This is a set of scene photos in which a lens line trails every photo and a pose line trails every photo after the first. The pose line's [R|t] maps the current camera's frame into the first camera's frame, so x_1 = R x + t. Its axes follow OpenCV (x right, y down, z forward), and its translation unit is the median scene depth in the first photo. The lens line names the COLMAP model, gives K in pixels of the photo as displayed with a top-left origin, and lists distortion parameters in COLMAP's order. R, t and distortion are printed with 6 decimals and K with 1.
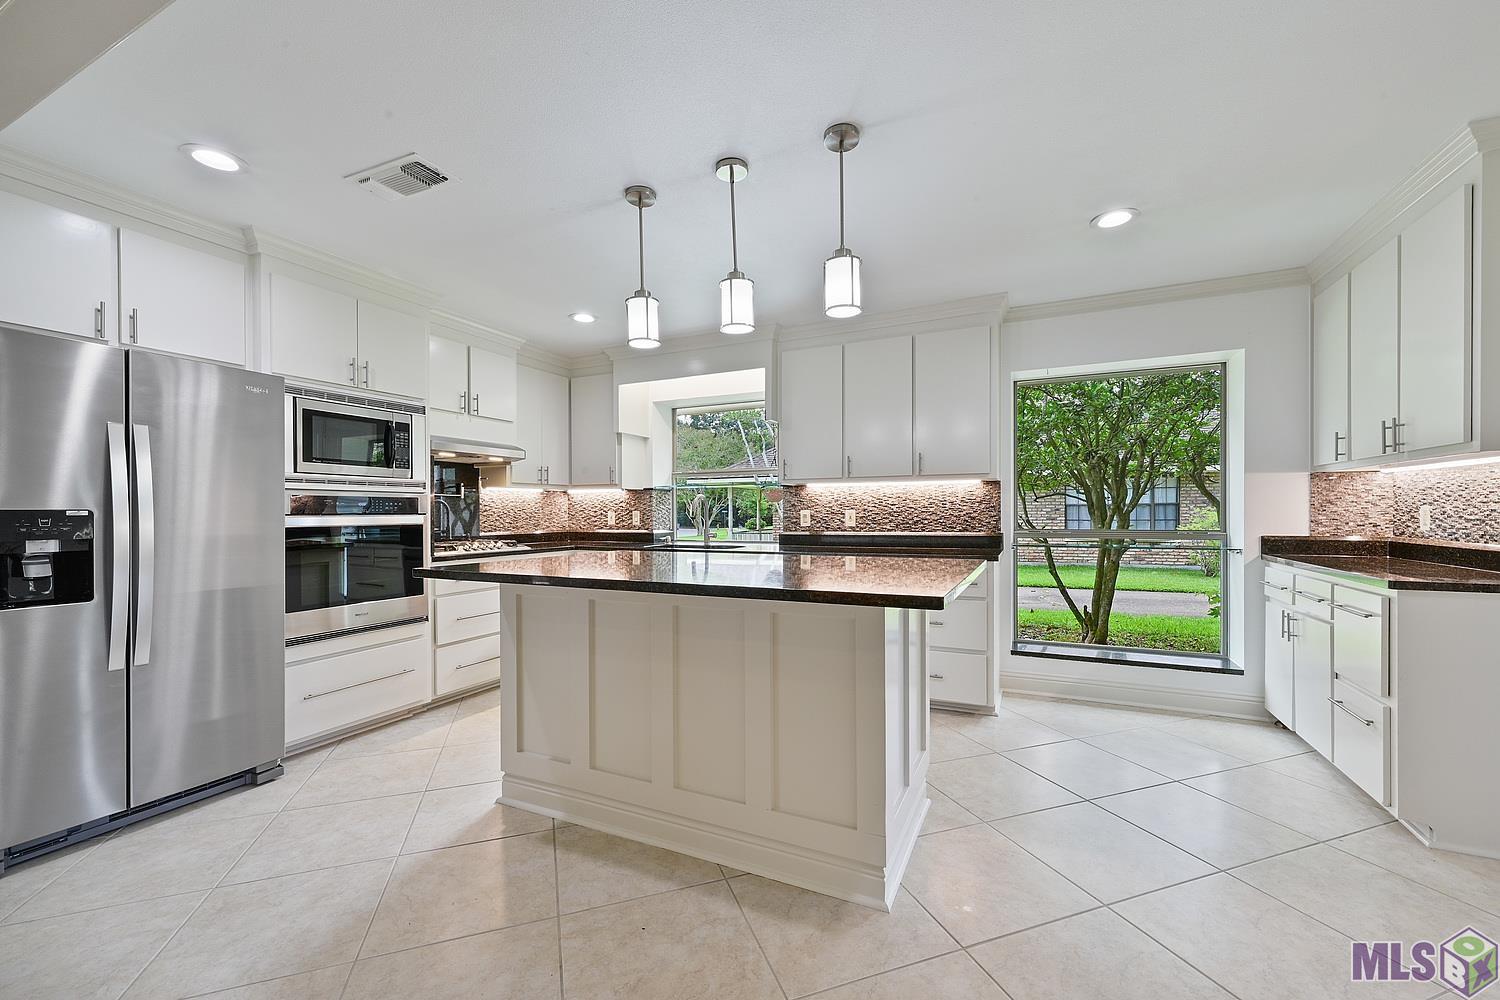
lens RADIAL K [[606.9, 0, 748.8], [0, 606.9, 507.7], [0, 0, 1]] dist [0.000723, 0.000041]
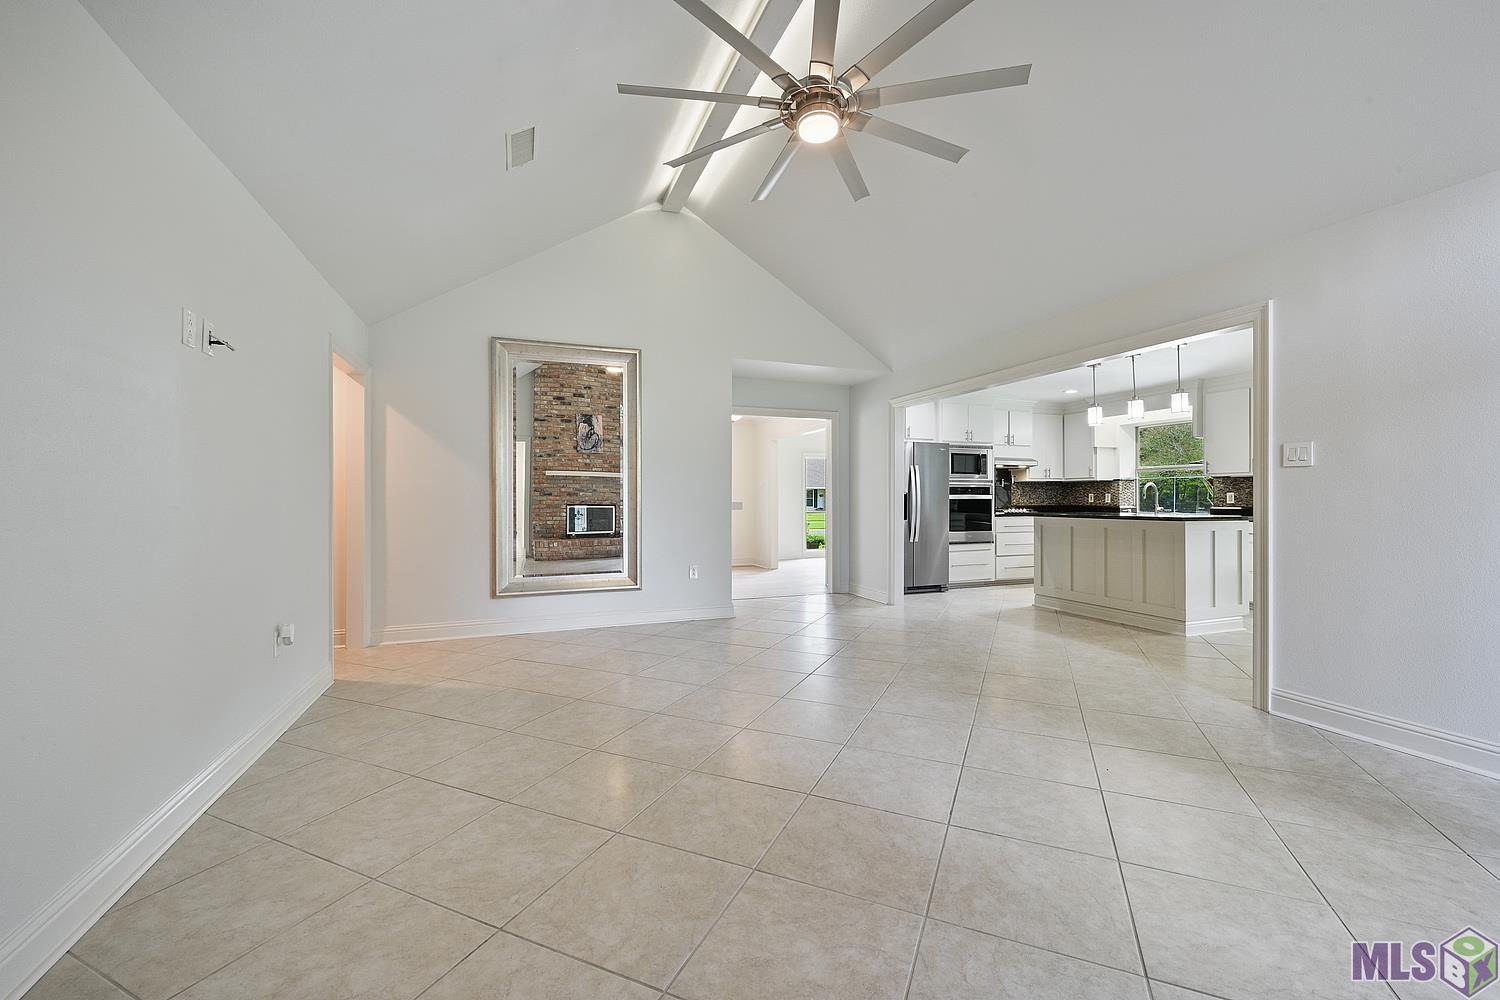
lens RADIAL K [[618.1, 0, 749.8], [0, 618.1, 495.5], [0, 0, 1]] dist [0.000737, 0.000060]
pose [[0.725774, 0.002423, -0.687929, 0.373539], [0.001082, 0.999989, 0.004664, 0.002598], [0.687932, -0.004130, 0.725763, -1.244708]]
